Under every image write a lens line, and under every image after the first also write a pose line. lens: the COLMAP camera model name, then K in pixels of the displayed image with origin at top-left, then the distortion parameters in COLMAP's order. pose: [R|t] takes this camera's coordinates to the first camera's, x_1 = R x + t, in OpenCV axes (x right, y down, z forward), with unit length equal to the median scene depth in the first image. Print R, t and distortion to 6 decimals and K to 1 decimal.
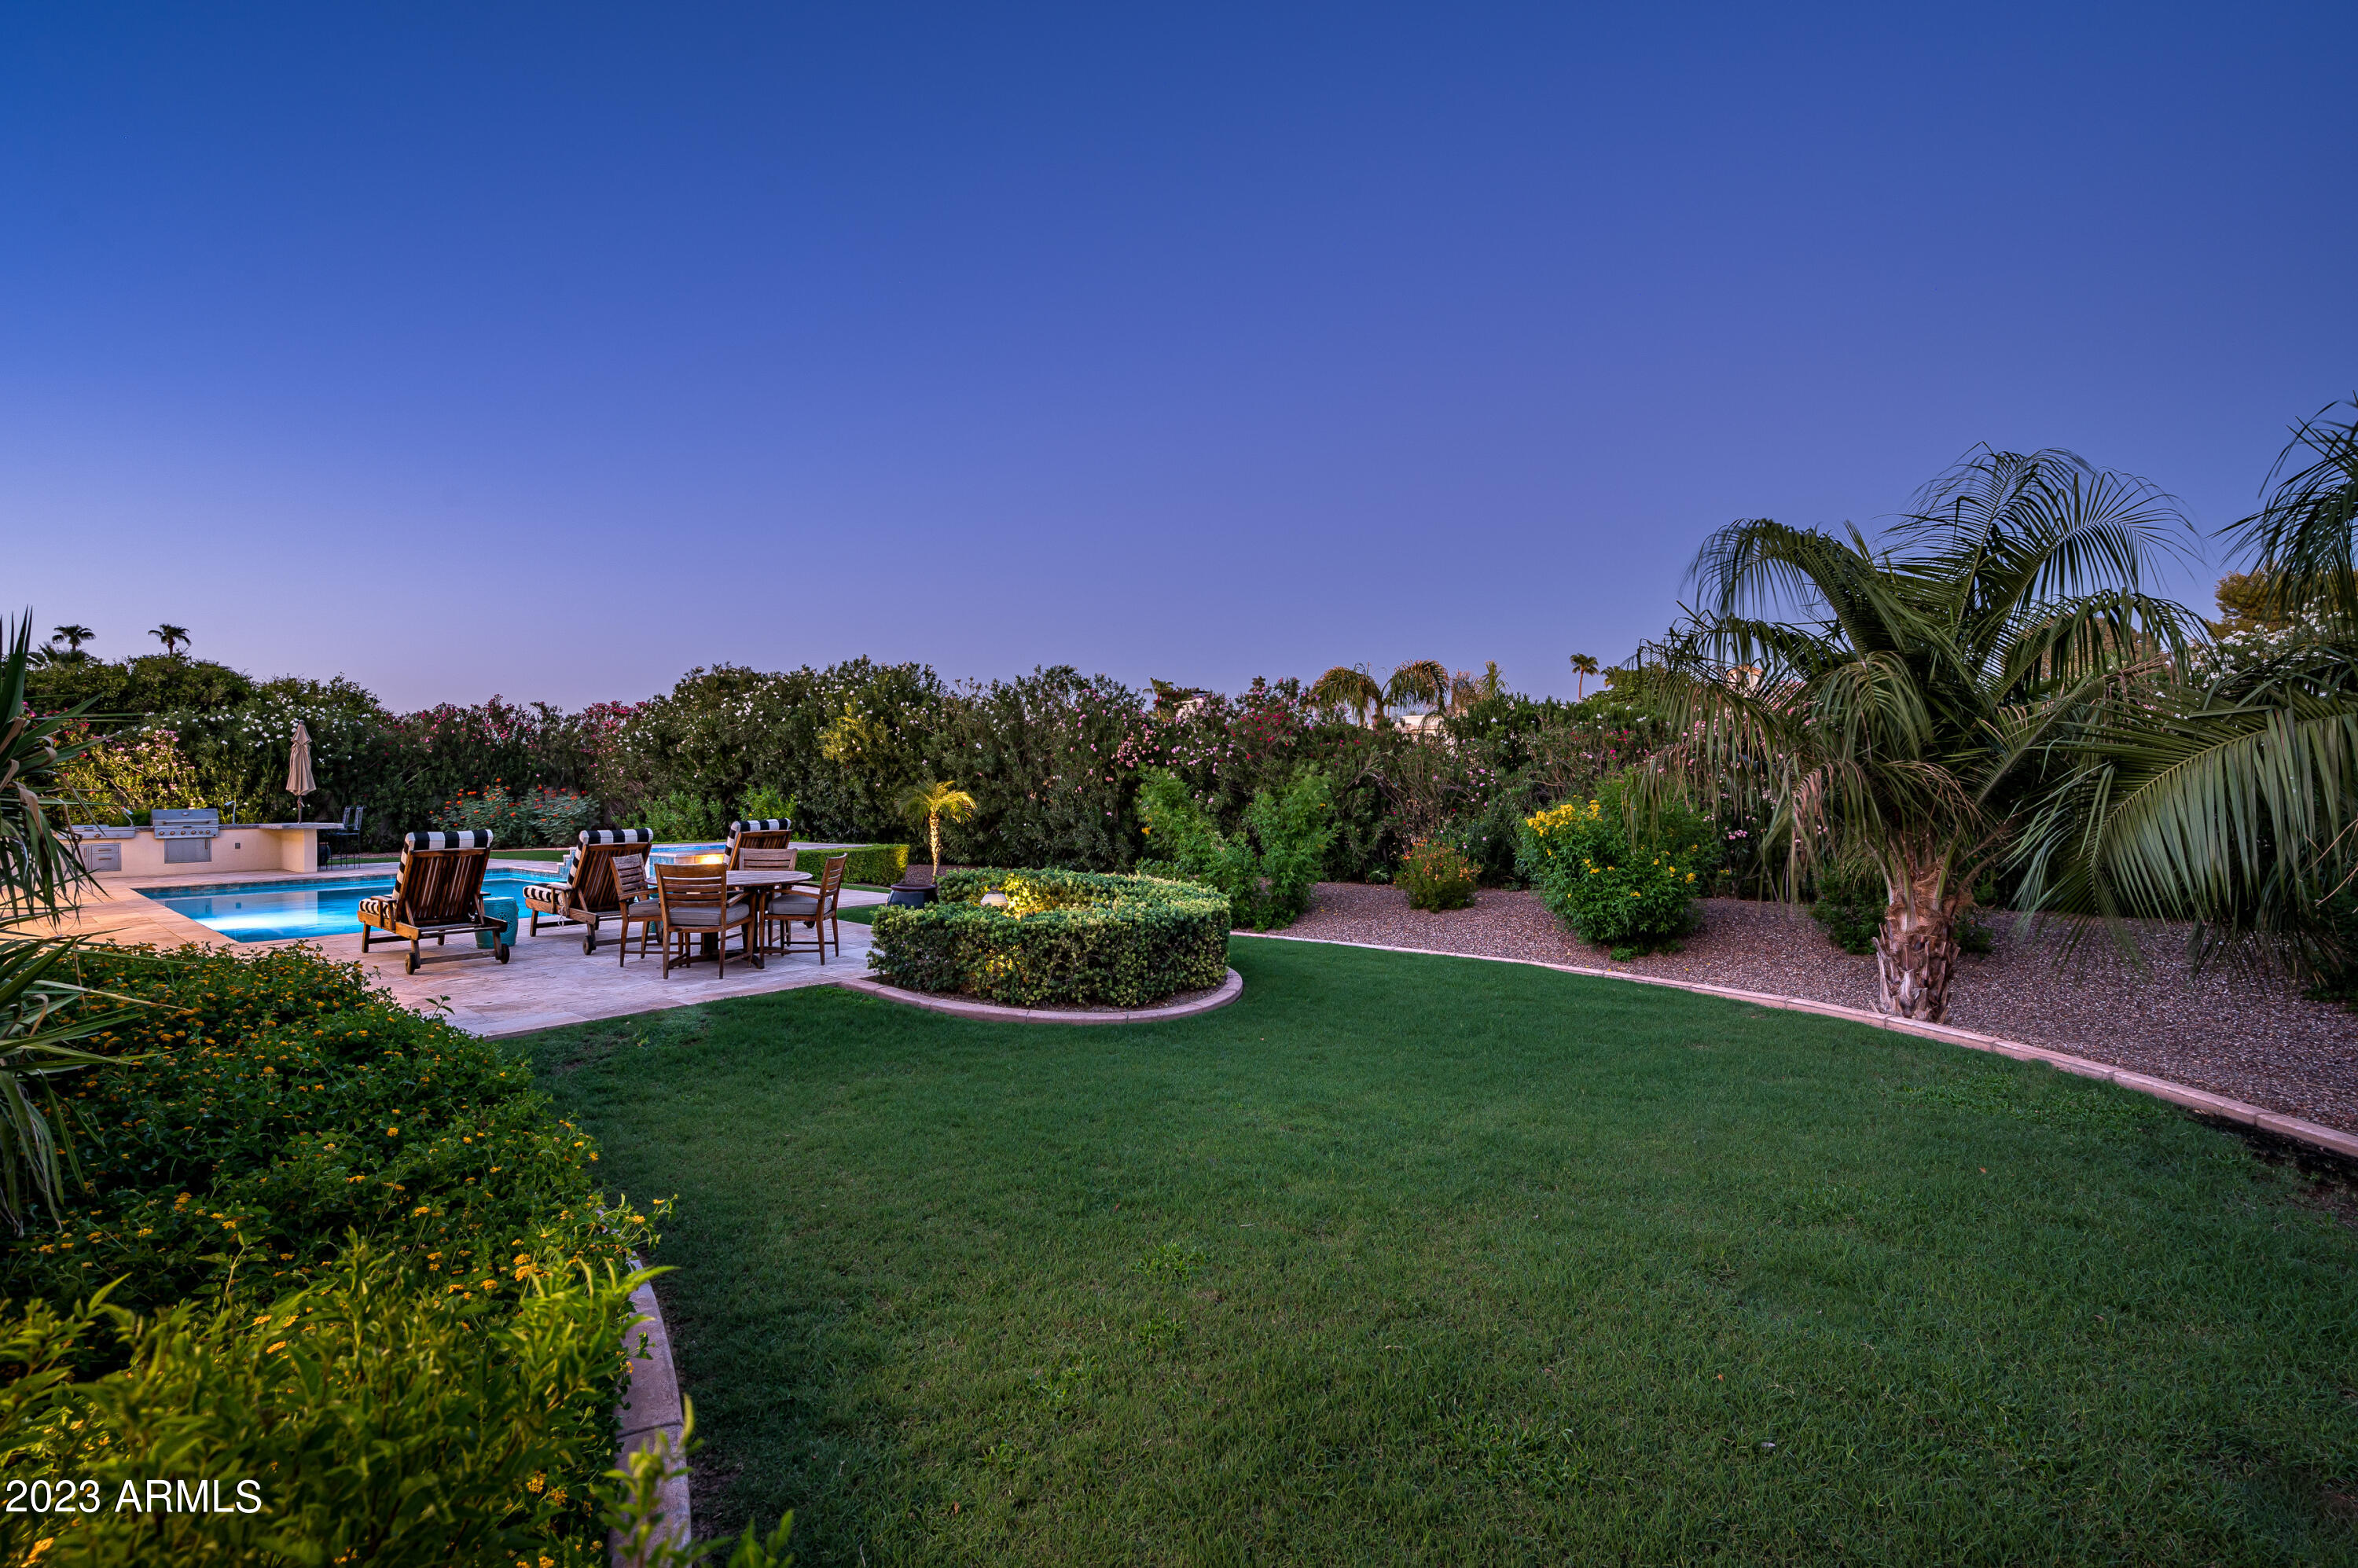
lens RADIAL K [[1083.4, 0, 1181.4], [0, 1083.4, 784.0], [0, 0, 1]] dist [0.000198, 0.001452]
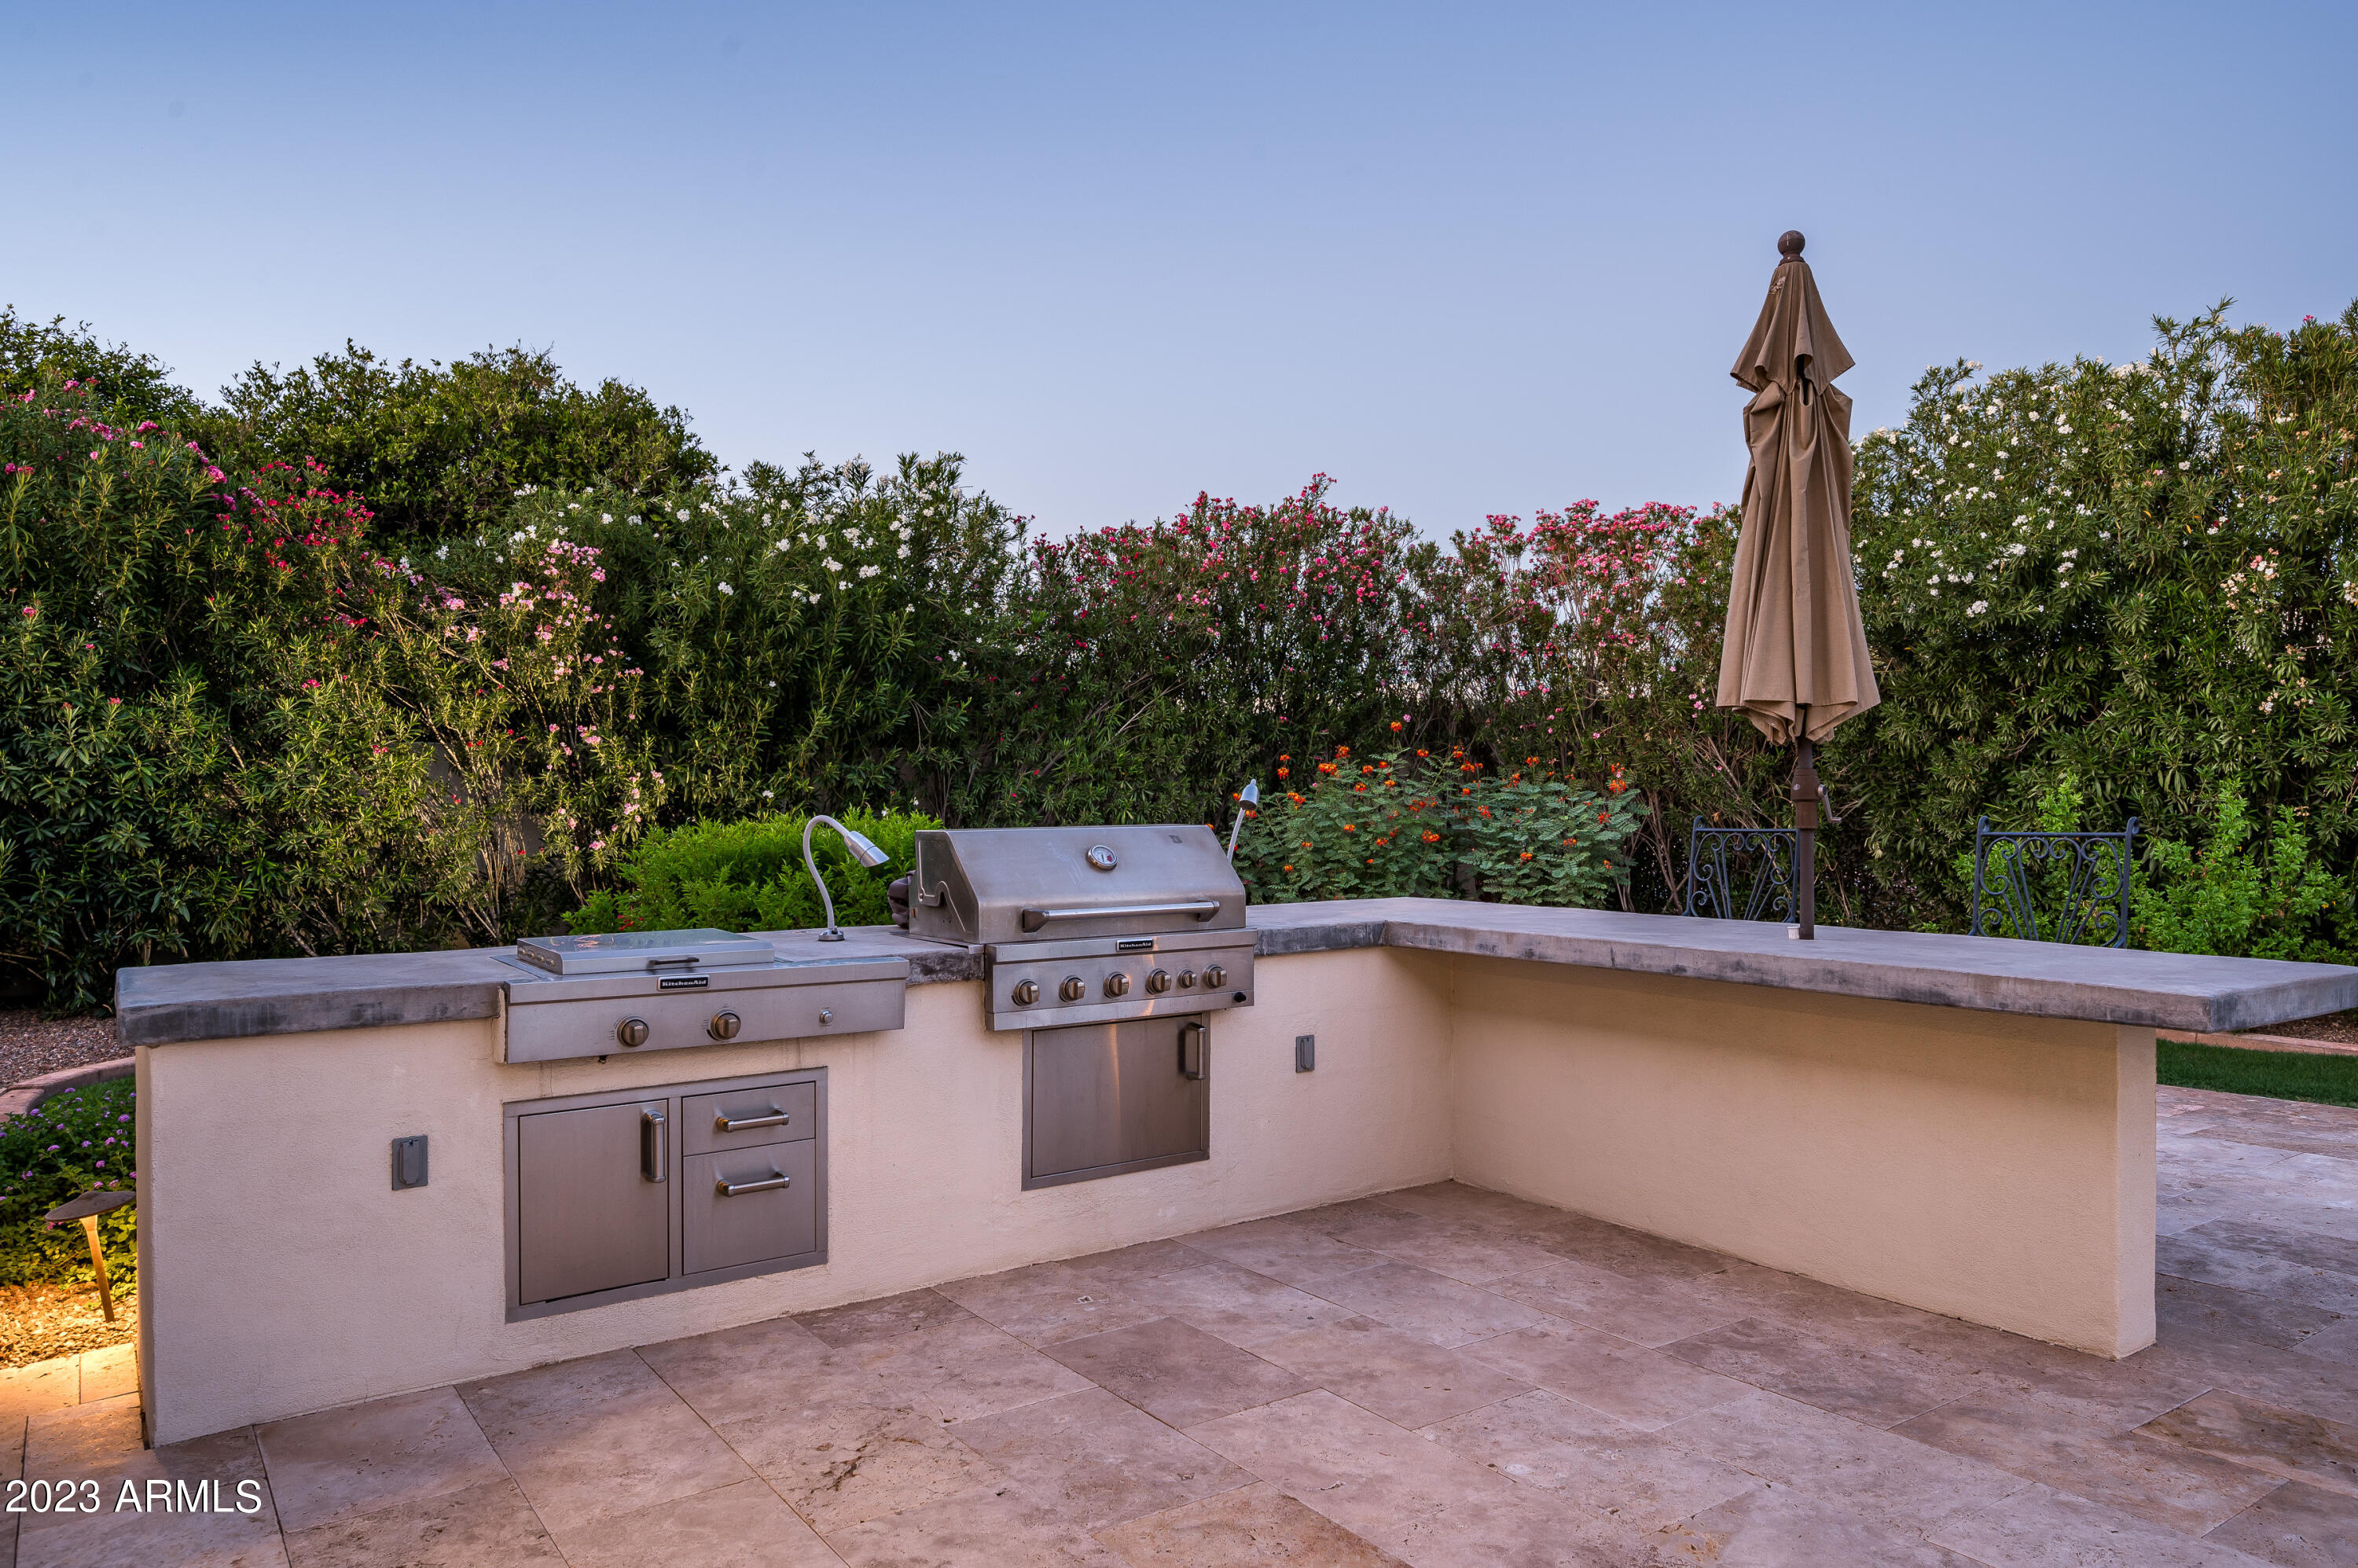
lens RADIAL K [[1584.1, 0, 1176.4], [0, 1584.1, 783.0], [0, 0, 1]] dist [-0.001213, -0.000205]
pose [[0.971536, 0.002658, -0.236876, -0.690212], [-0.001375, 0.999983, 0.005584, 0.013398], [0.236887, -0.005099, 0.971524, 0.634497]]
